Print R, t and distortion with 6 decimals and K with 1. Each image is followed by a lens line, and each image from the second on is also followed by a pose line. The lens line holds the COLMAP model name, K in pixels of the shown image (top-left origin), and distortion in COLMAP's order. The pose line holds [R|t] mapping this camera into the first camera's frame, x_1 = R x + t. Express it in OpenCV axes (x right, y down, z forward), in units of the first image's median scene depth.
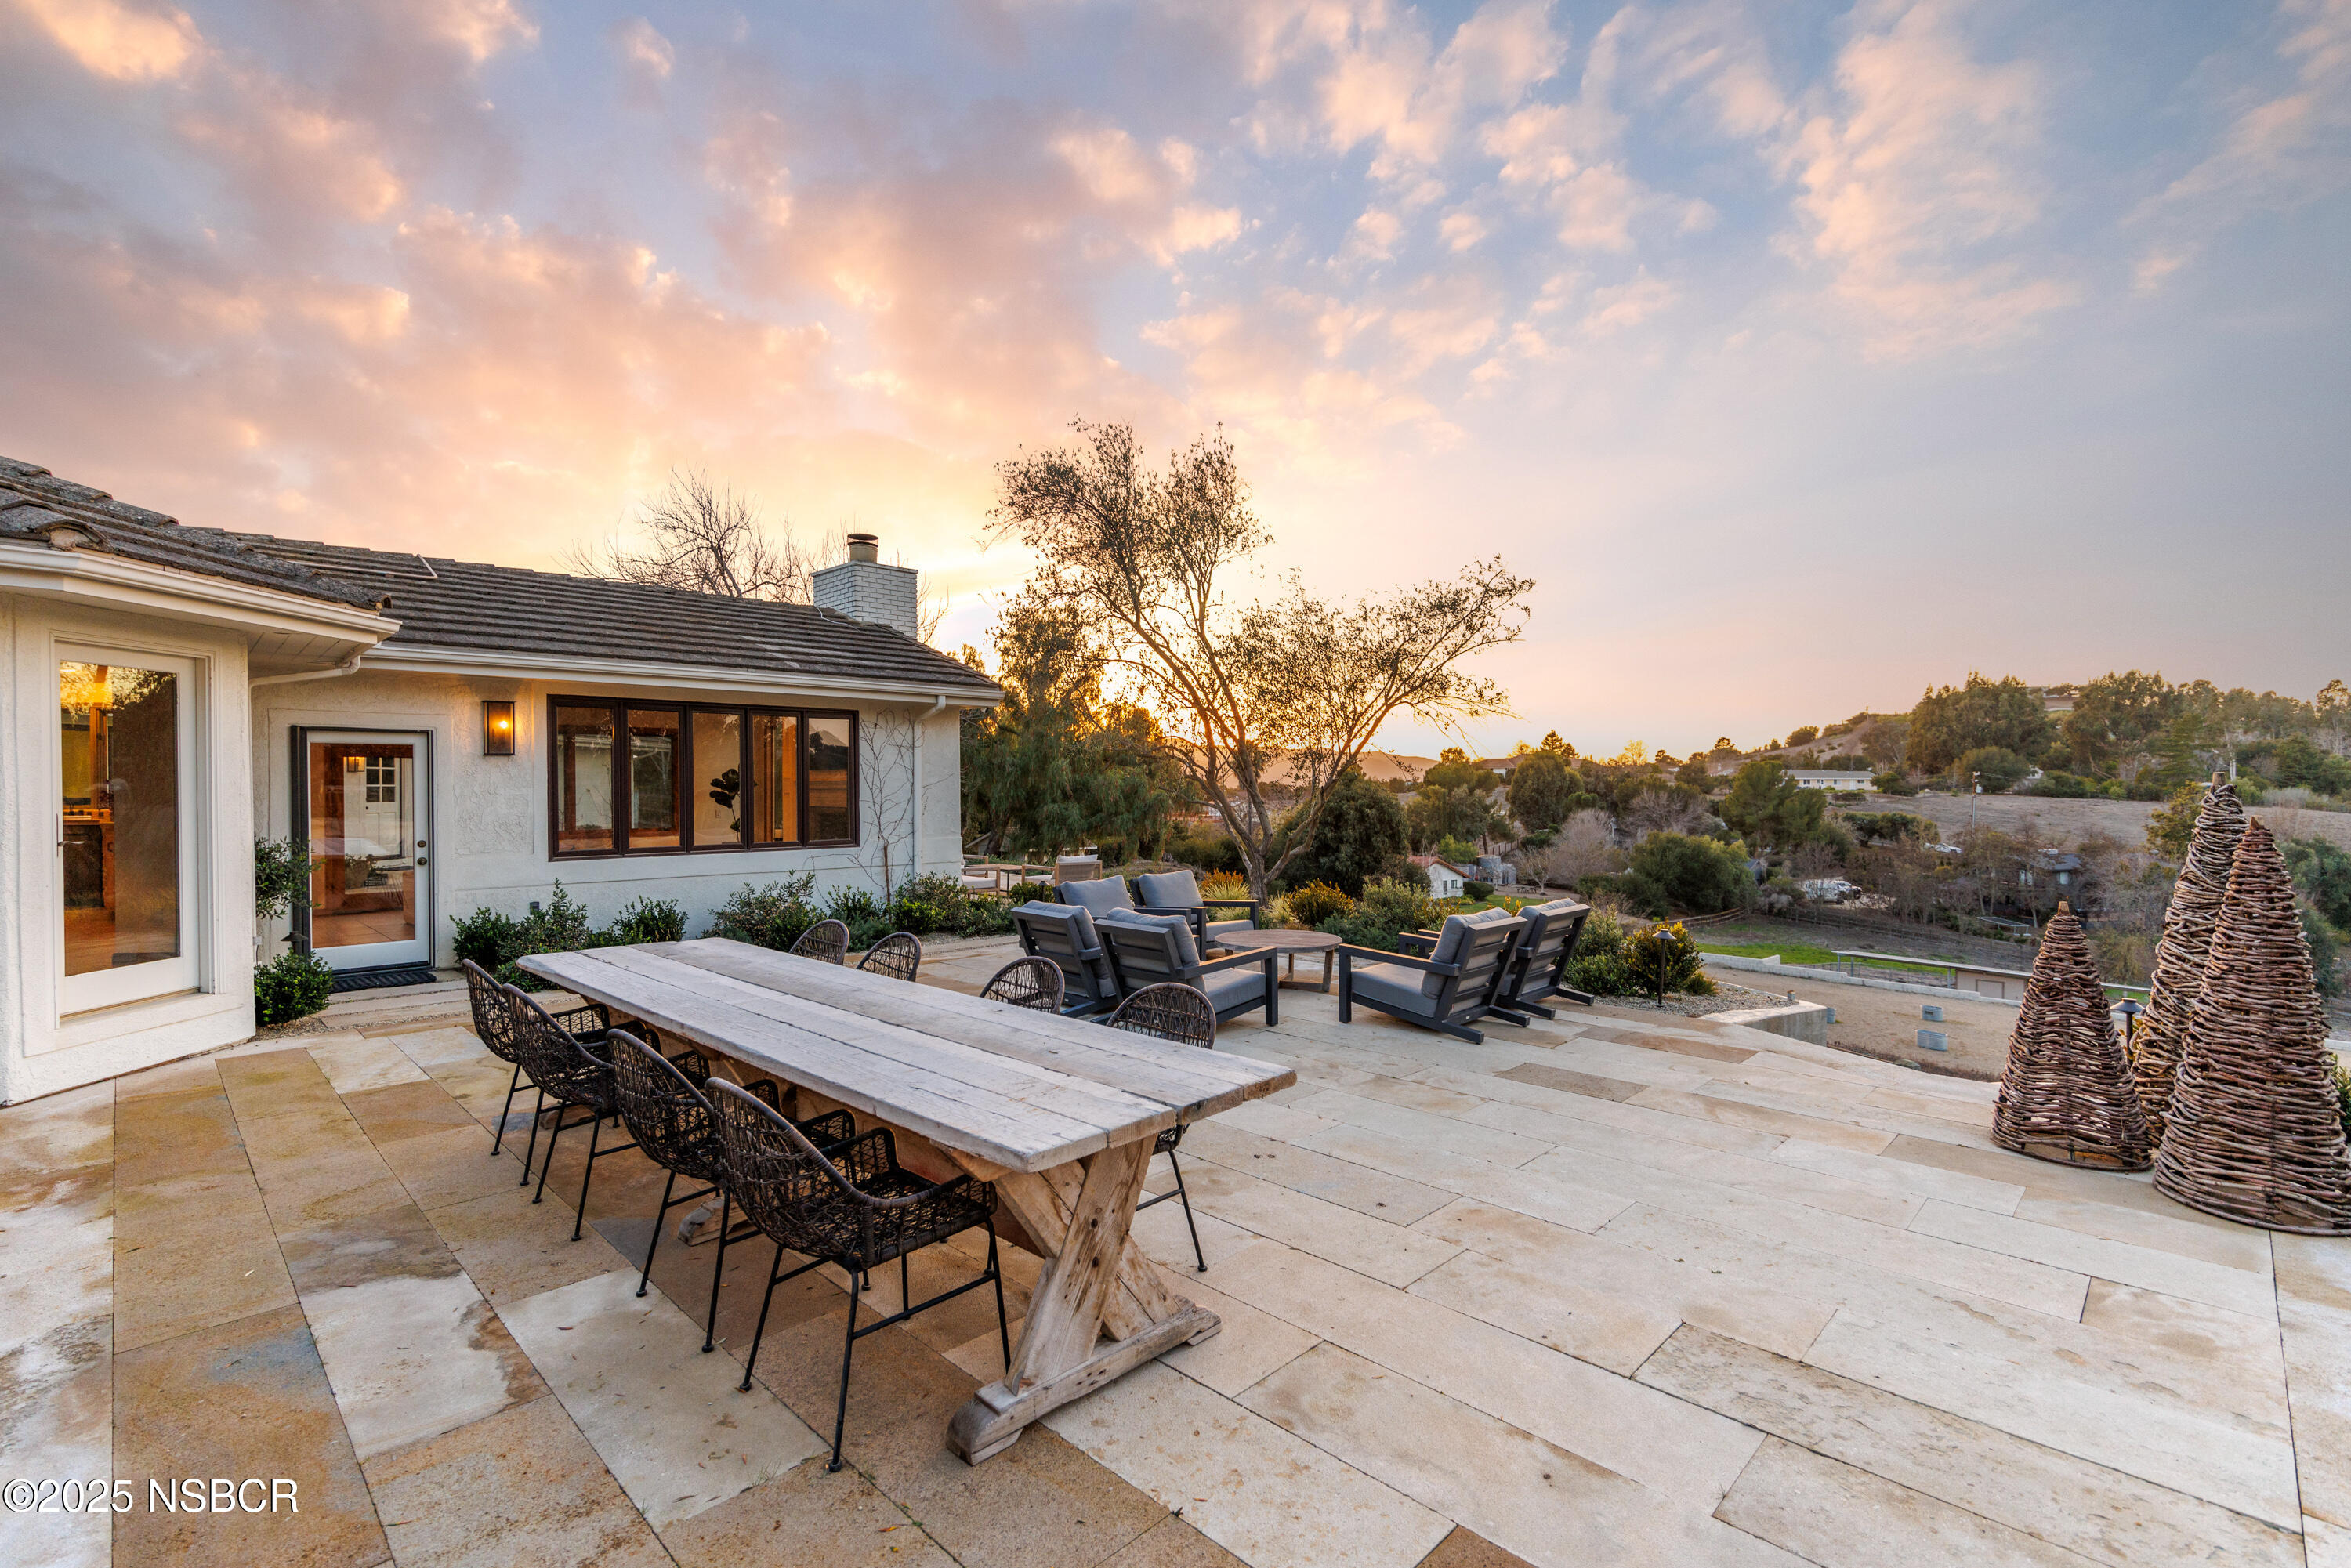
lens RADIAL K [[1038.9, 0, 1181.8], [0, 1038.9, 783.0], [0, 0, 1]] dist [-0.002497, 0.000126]
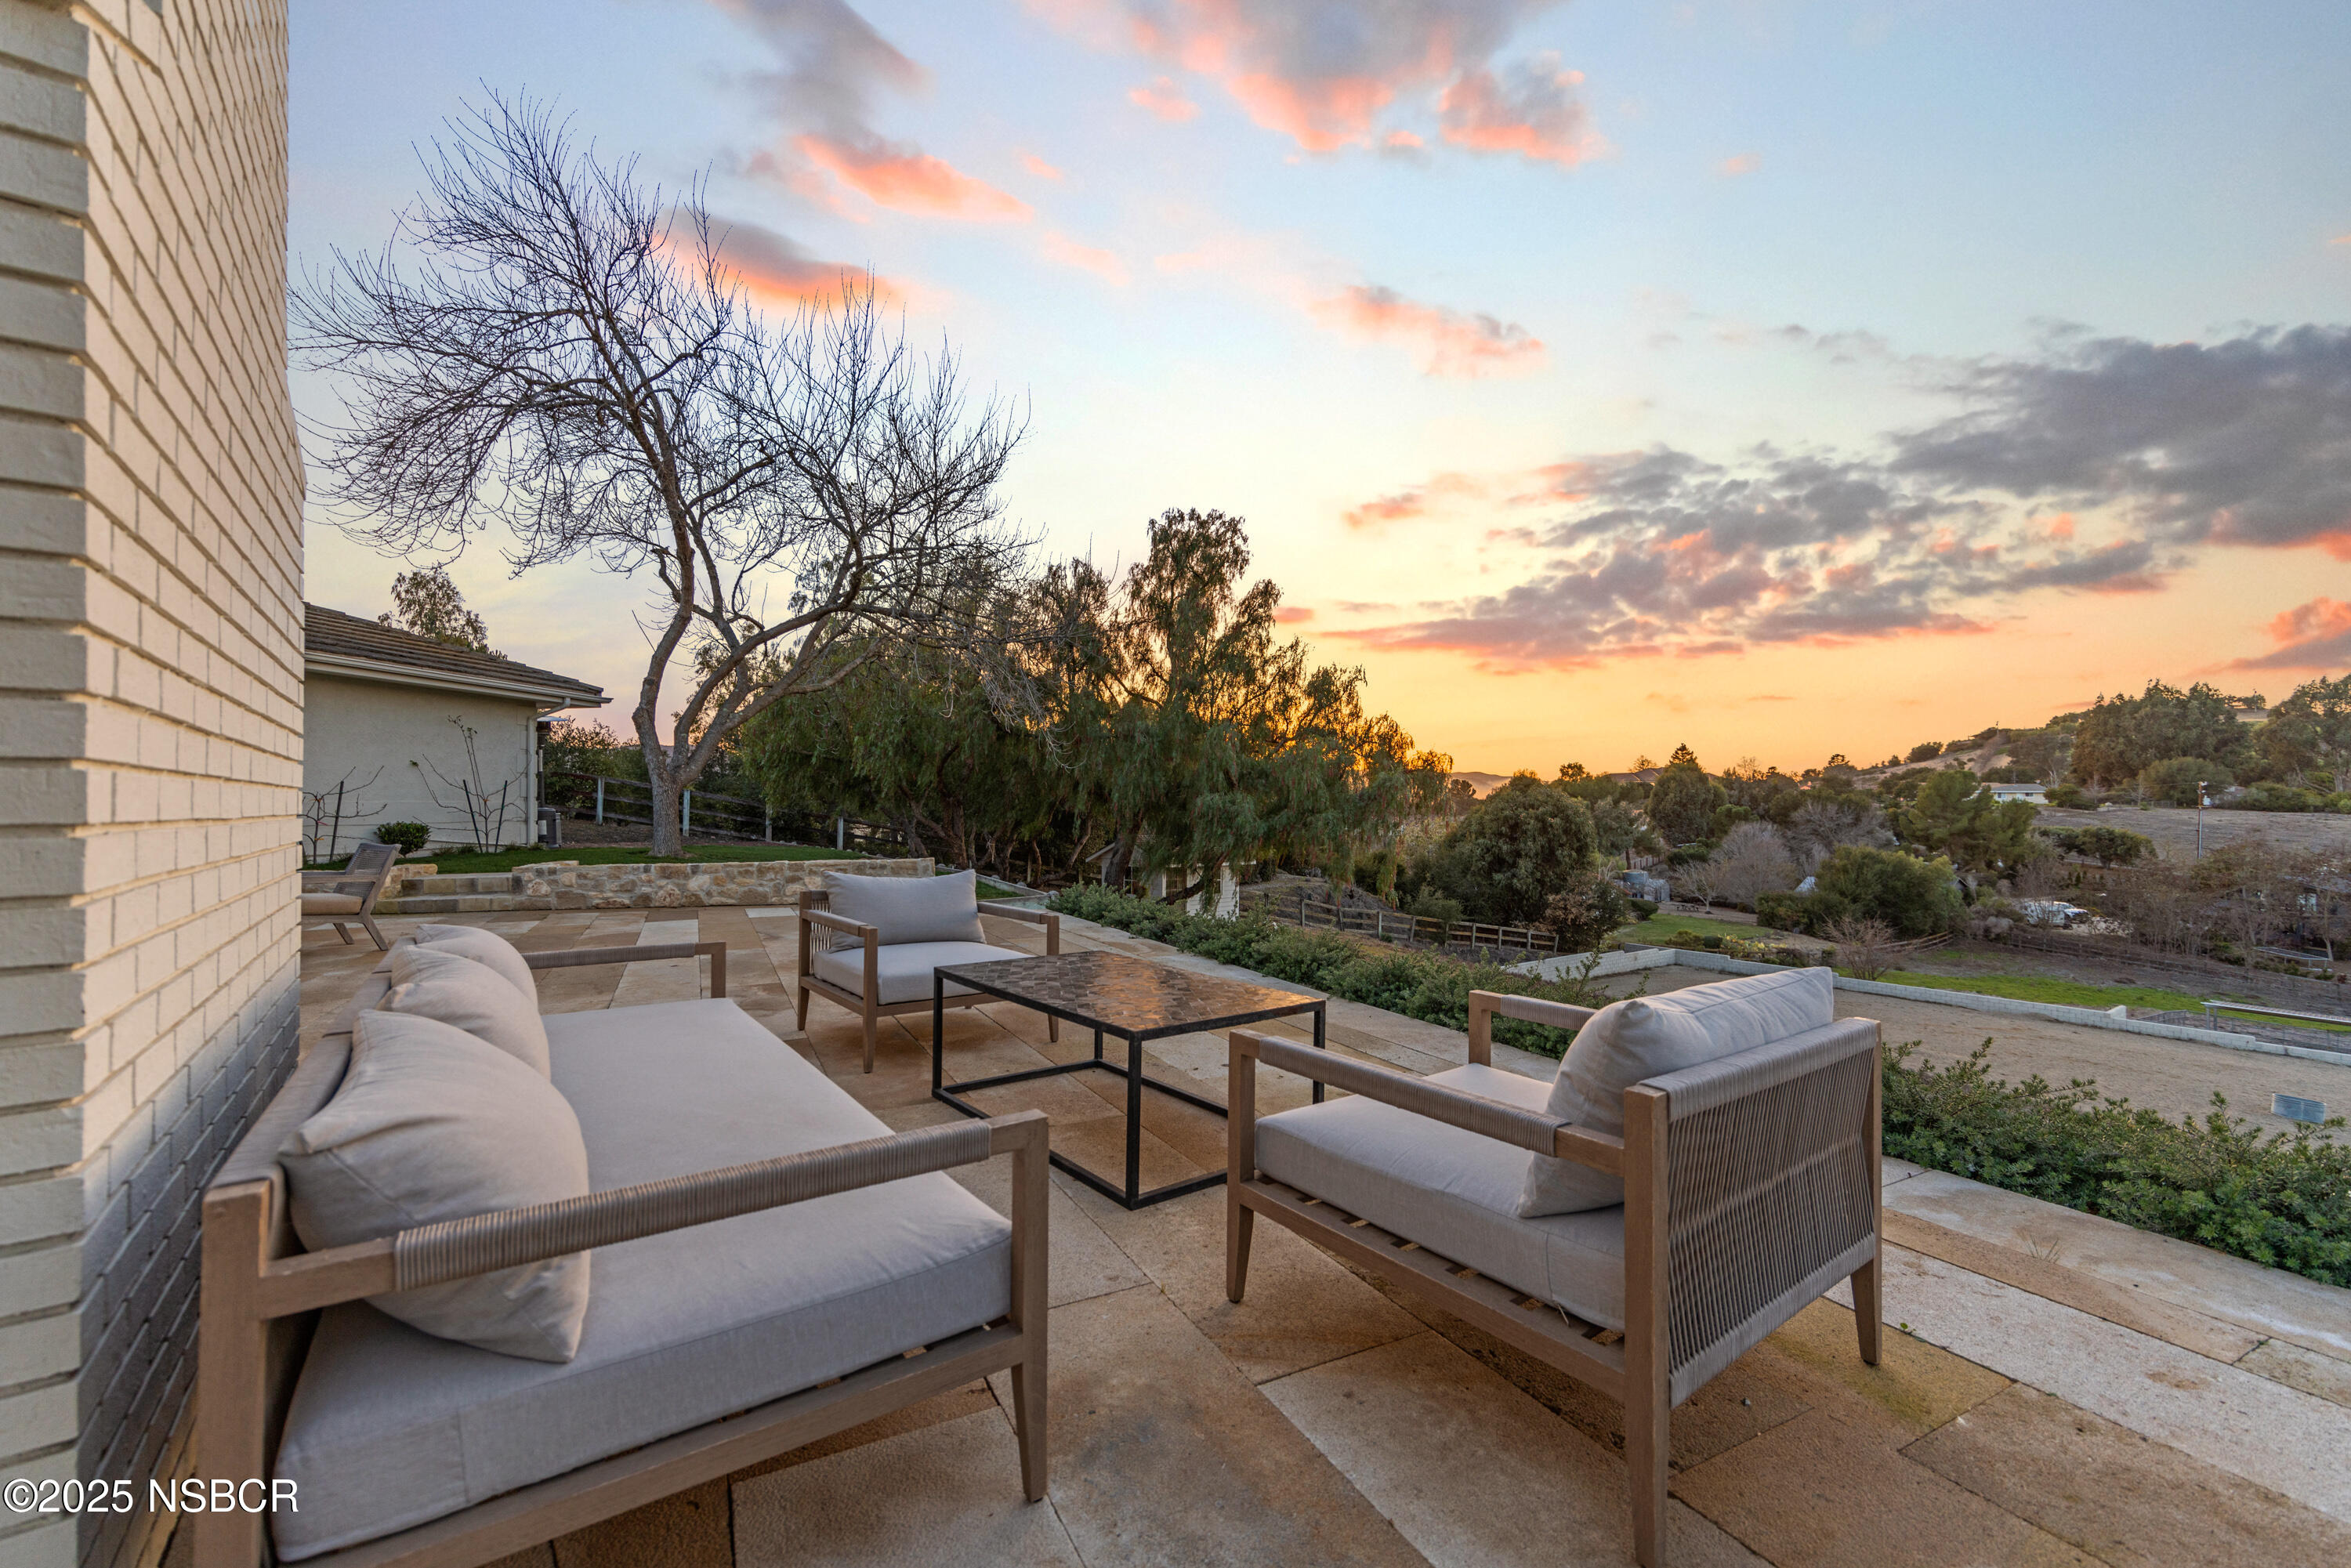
lens RADIAL K [[959.3, 0, 1186.0], [0, 959.3, 804.5], [0, 0, 1]] dist [0.003881, 0.000421]
pose [[0.993128, -0.000662, -0.117028, -0.068809], [0.001240, 0.999987, 0.004860, 0.022875], [0.117024, -0.004972, 0.993117, 0.408149]]
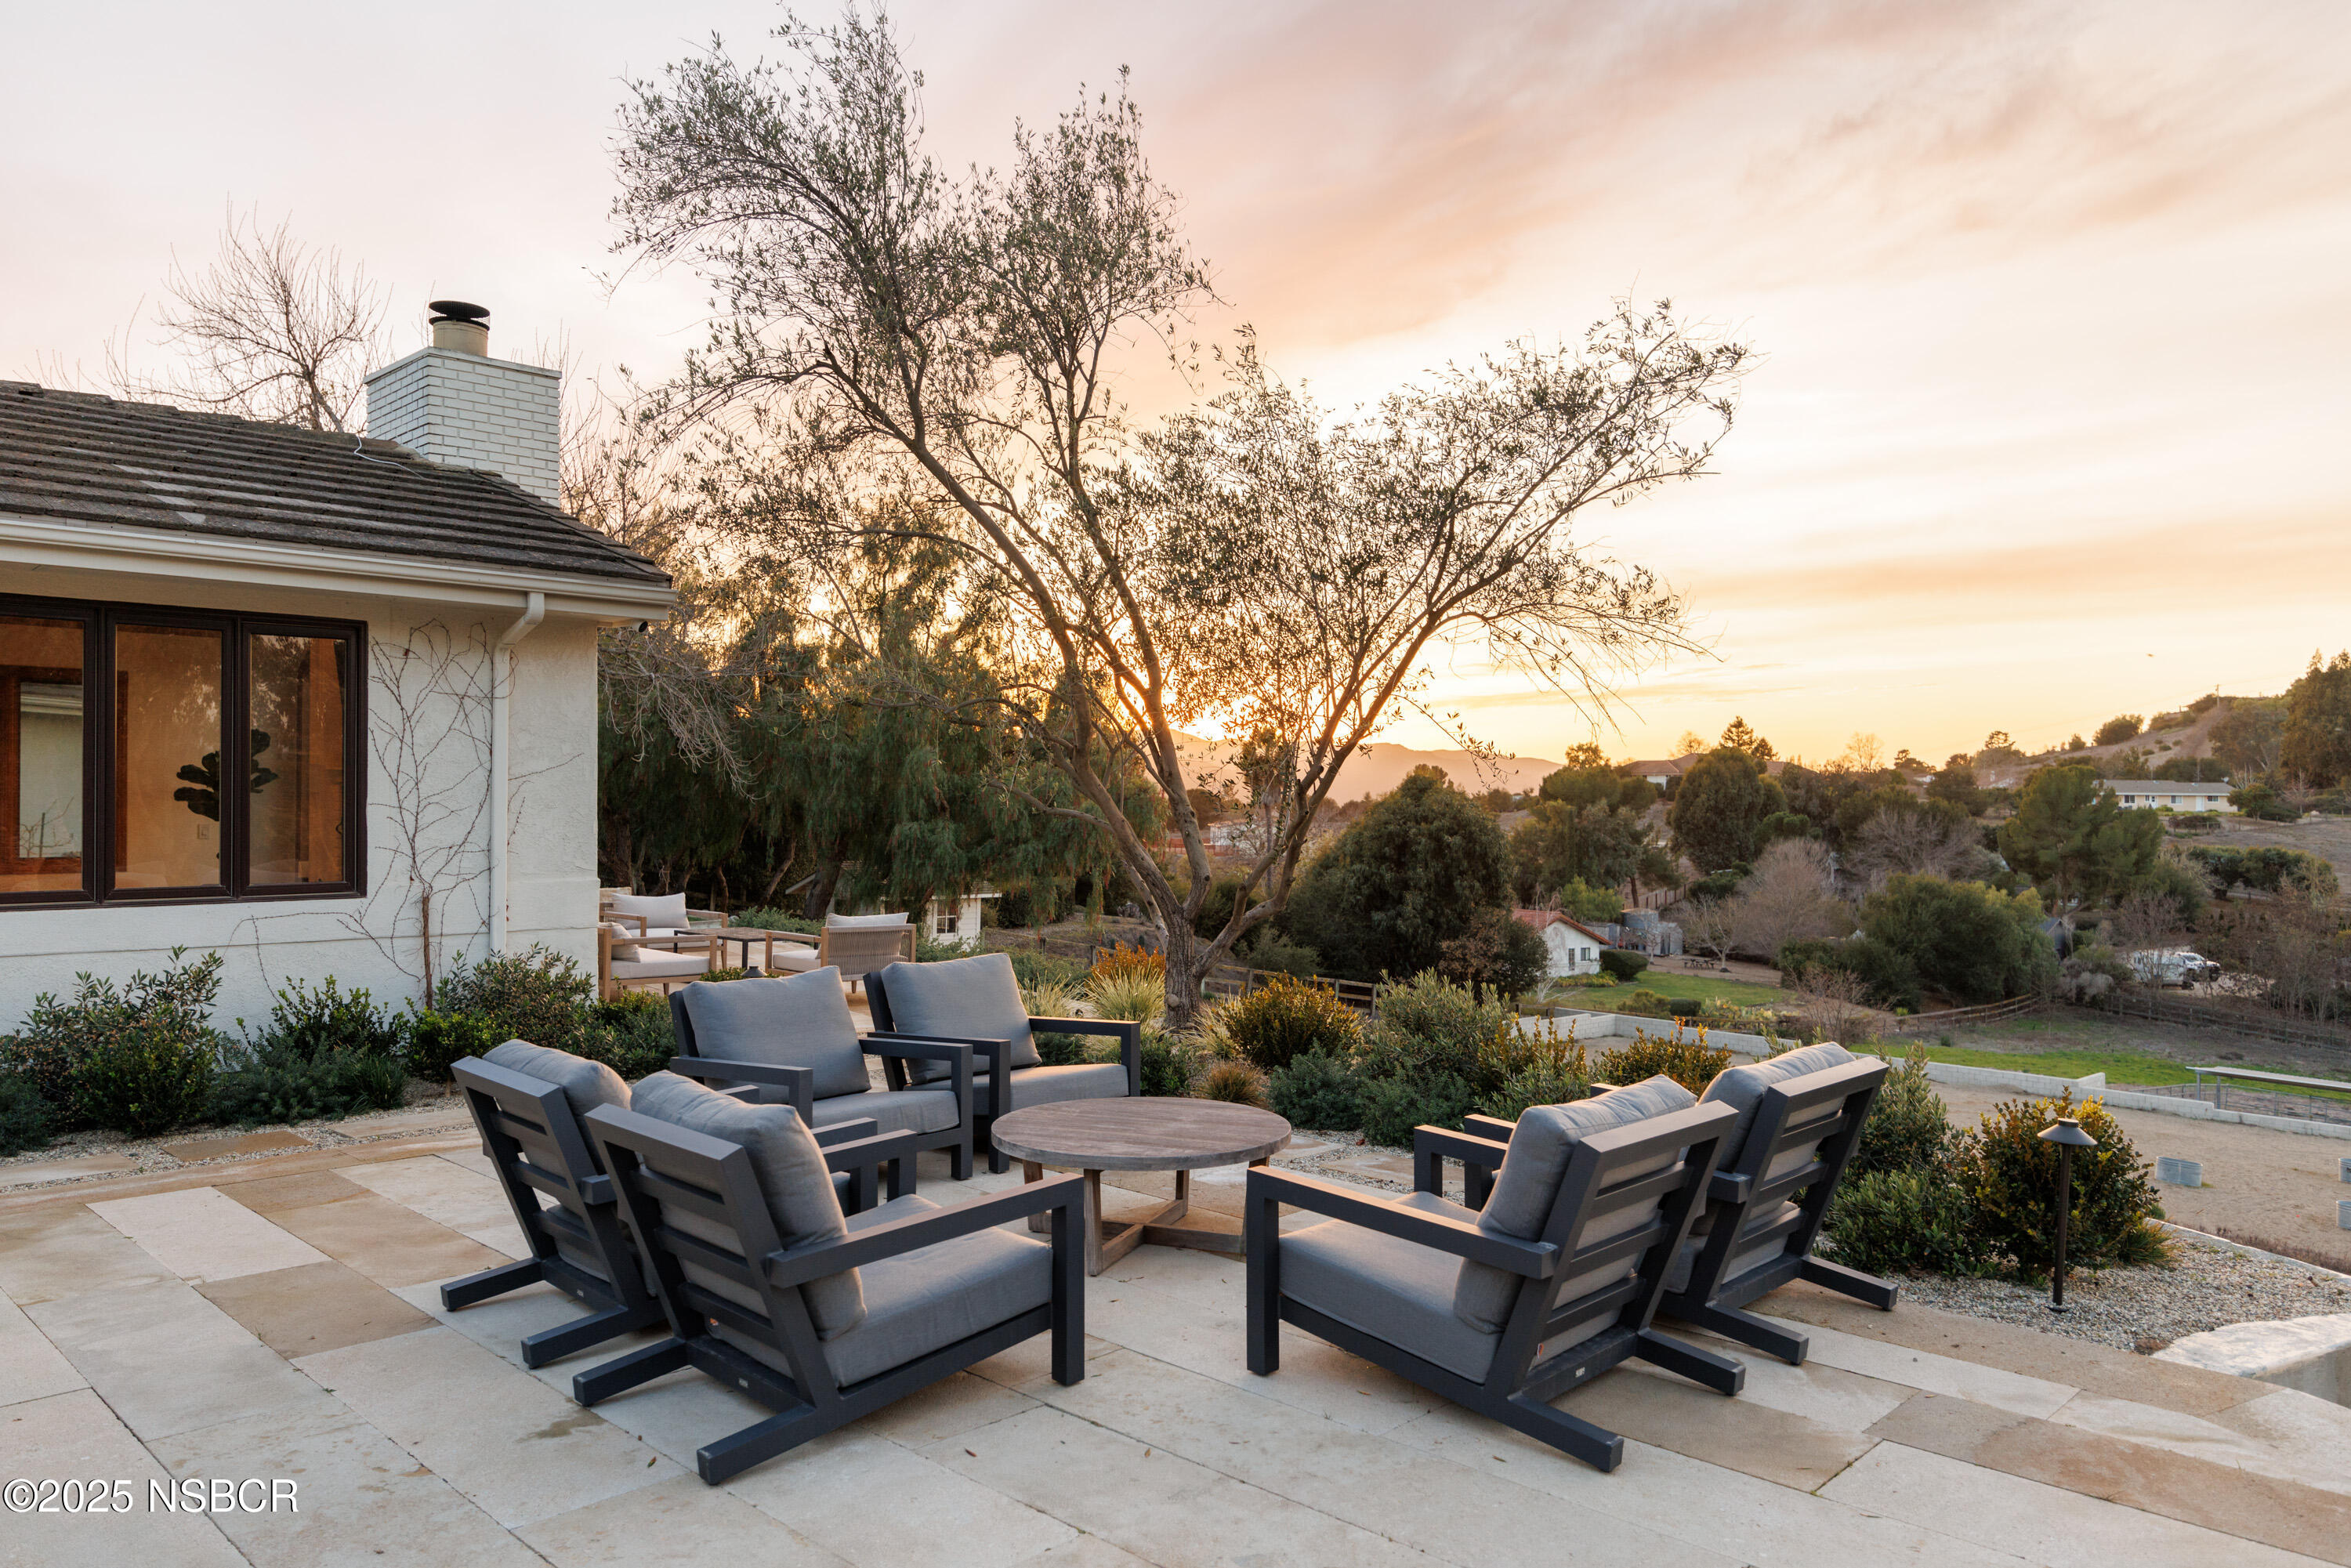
lens RADIAL K [[1584.1, 0, 1173.8], [0, 1584.1, 787.5], [0, 0, 1]] dist [0.003104, -0.006948]
pose [[0.999980, 0.006214, 0.000889, 0.025651], [-0.006210, 0.999968, -0.005002, 0.003672], [-0.000920, 0.004996, 0.999987, 0.086405]]
